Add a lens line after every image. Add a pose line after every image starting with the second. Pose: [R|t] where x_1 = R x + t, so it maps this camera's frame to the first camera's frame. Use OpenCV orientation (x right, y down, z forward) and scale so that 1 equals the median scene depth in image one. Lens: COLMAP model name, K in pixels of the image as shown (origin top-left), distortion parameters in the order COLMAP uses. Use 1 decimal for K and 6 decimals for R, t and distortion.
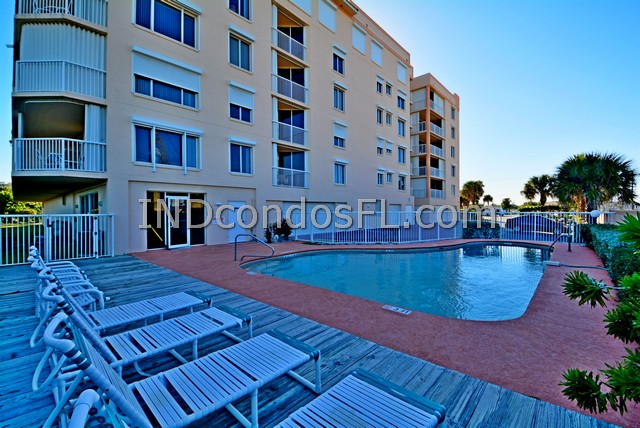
lens RADIAL K [[283.6, 0, 320.0], [0, 283.6, 214.0], [0, 0, 1]] dist [0.023550, -0.026399]
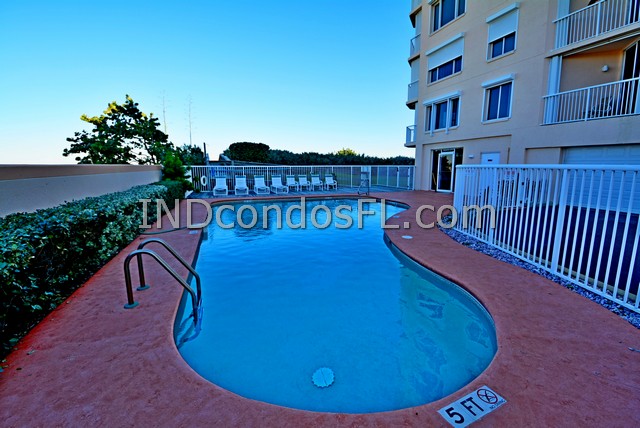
lens RADIAL K [[283.6, 0, 320.0], [0, 283.6, 214.0], [0, 0, 1]] dist [0.023550, -0.026399]
pose [[-0.484528, 0.170215, -0.858056, 0.906688], [0.022843, 0.983014, 0.182104, -0.032801], [0.874478, 0.068634, -0.480186, 1.101593]]
